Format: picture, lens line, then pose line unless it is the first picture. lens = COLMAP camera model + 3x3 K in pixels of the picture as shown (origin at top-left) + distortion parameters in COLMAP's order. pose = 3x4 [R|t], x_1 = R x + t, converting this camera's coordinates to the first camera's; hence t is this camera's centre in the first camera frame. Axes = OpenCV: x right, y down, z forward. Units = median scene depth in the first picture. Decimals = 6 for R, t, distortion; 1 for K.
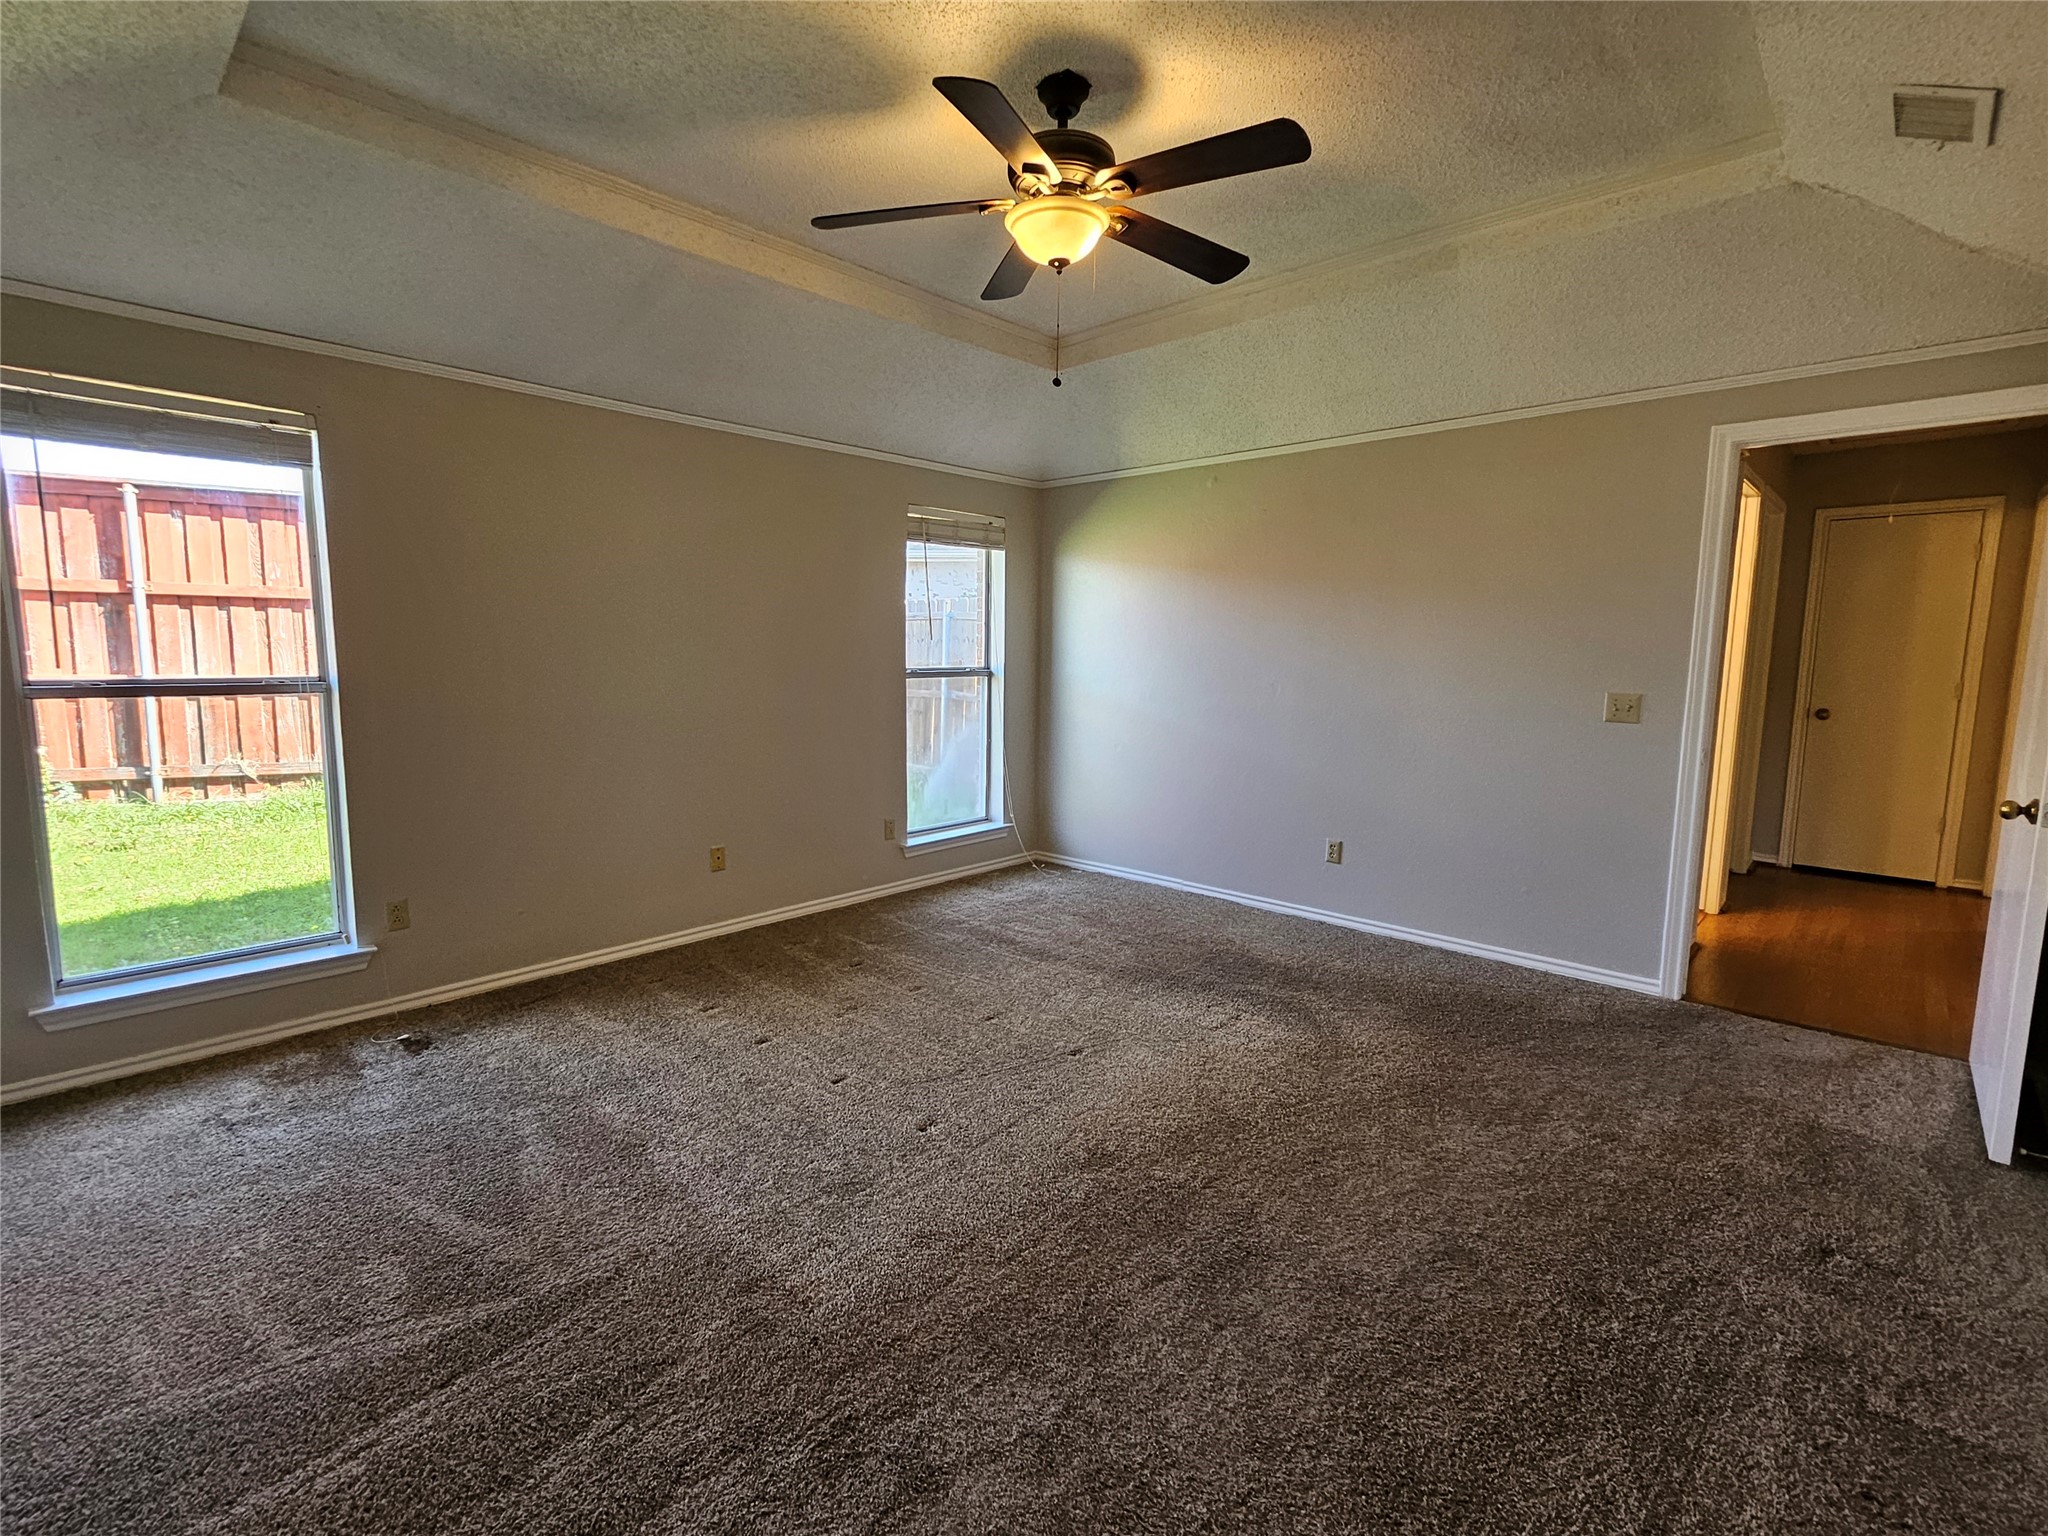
lens RADIAL K [[801.5, 0, 1024.8], [0, 801.5, 757.2], [0, 0, 1]] dist [0.005072, -0.002984]
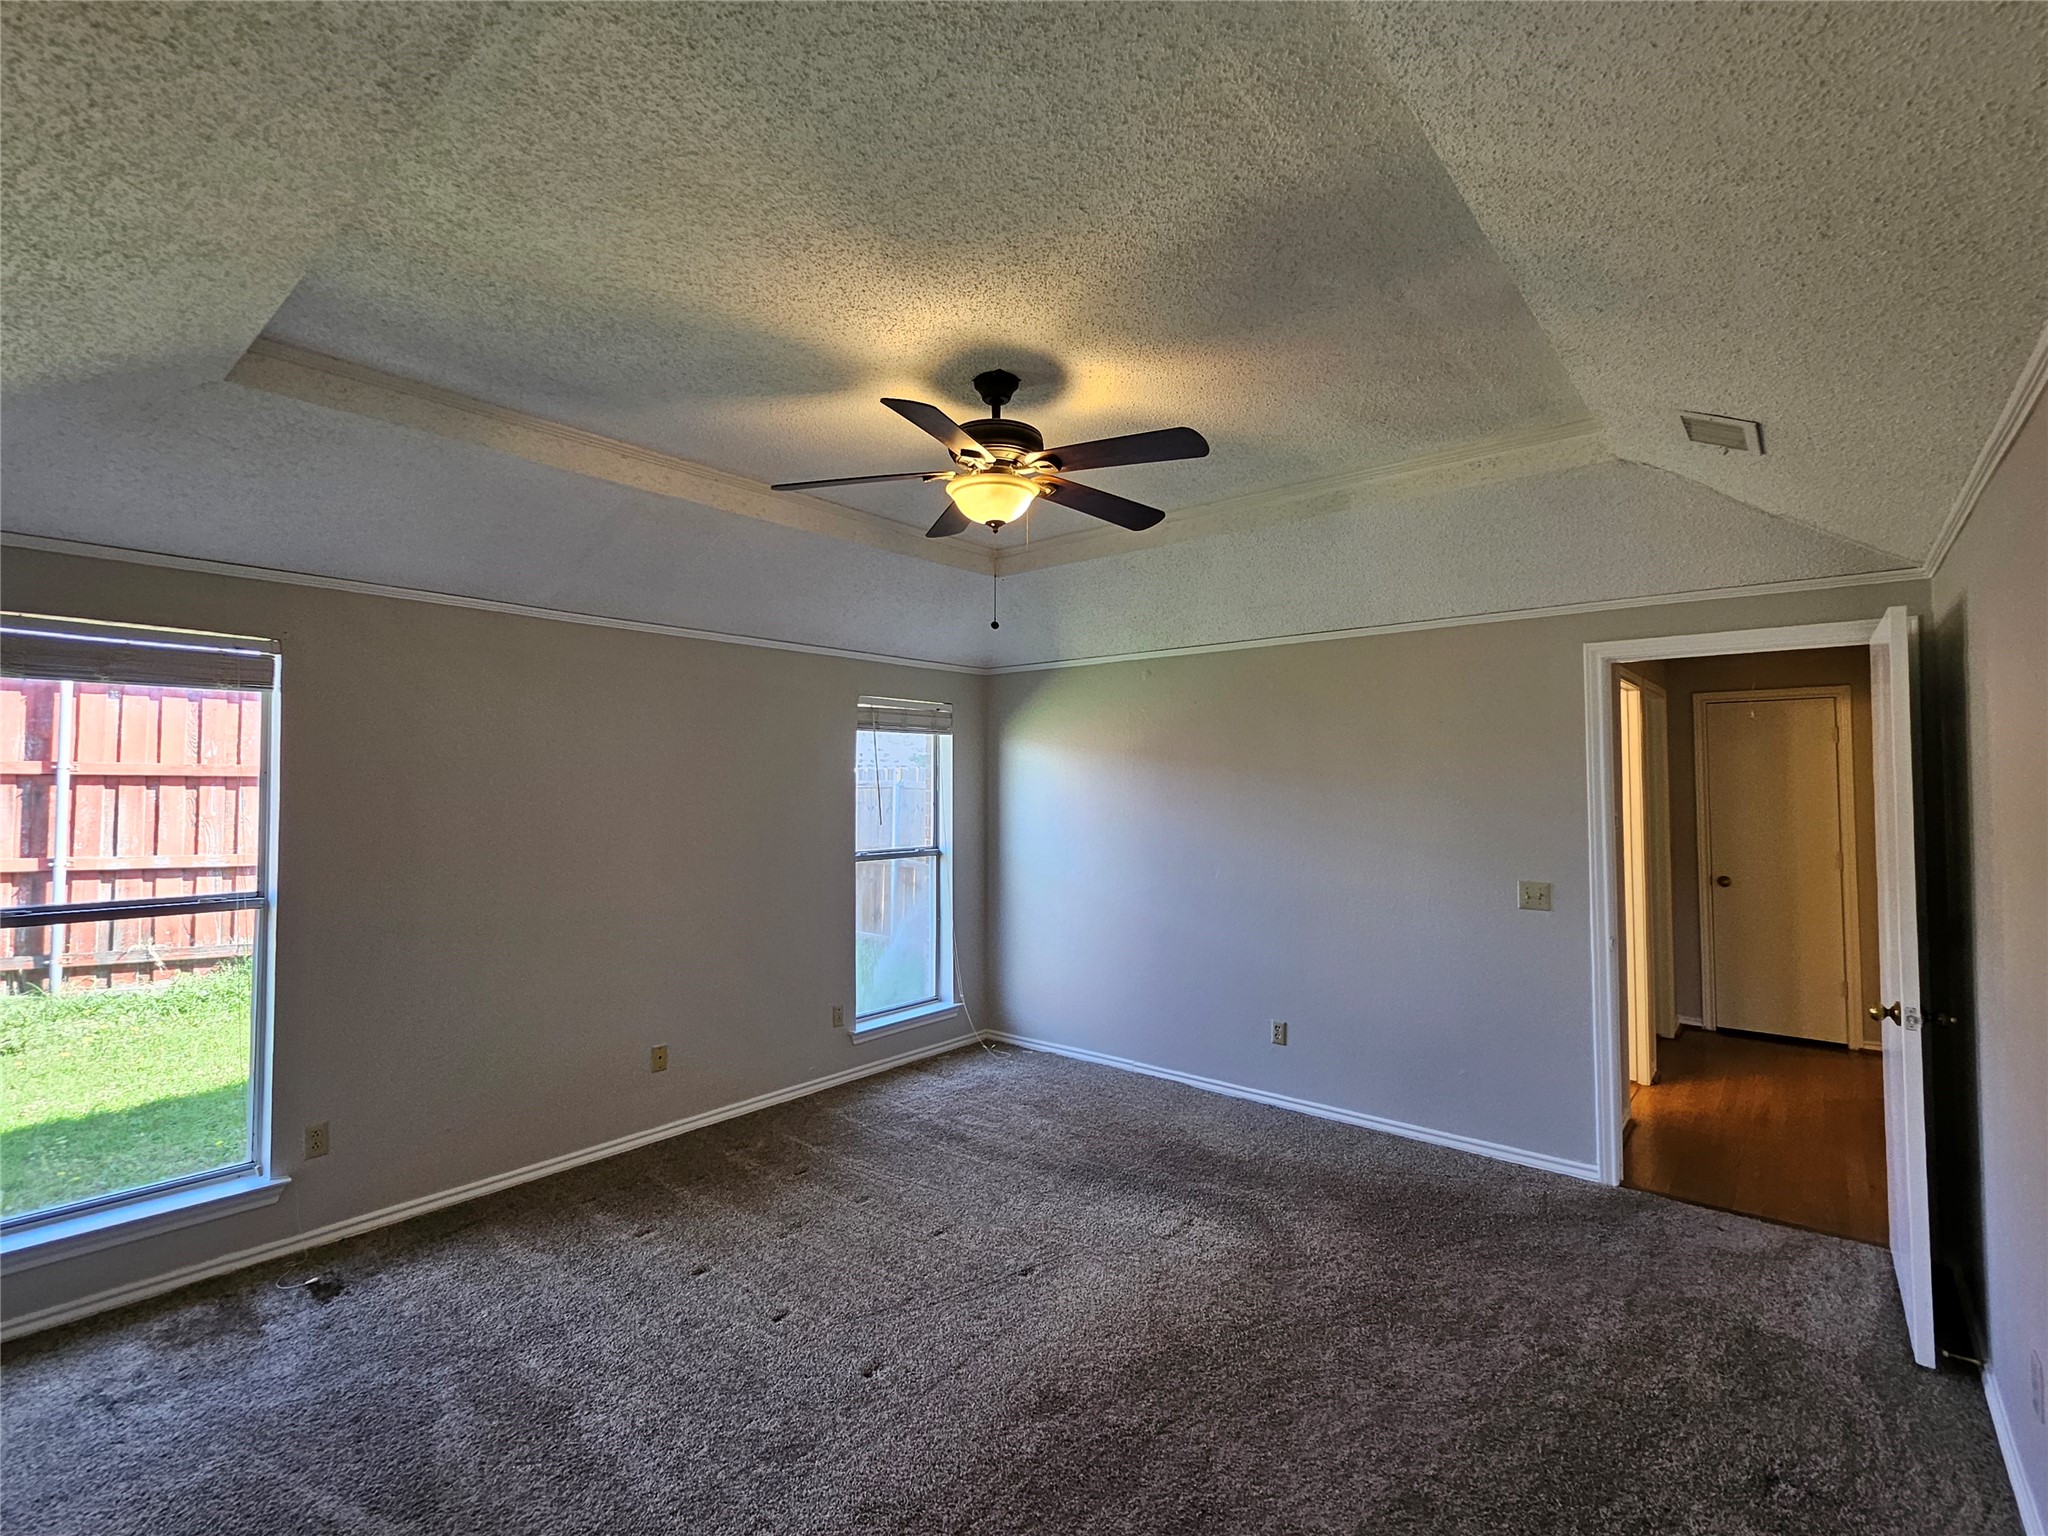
lens RADIAL K [[814.8, 0, 1017.3], [0, 814.8, 765.4], [0, 0, 1]] dist [0.002374, -0.001101]
pose [[0.998762, -0.013143, 0.047974, 0.012091], [0.019477, 0.990783, -0.134052, -0.107855], [-0.045770, 0.134820, 0.989812, -0.063936]]
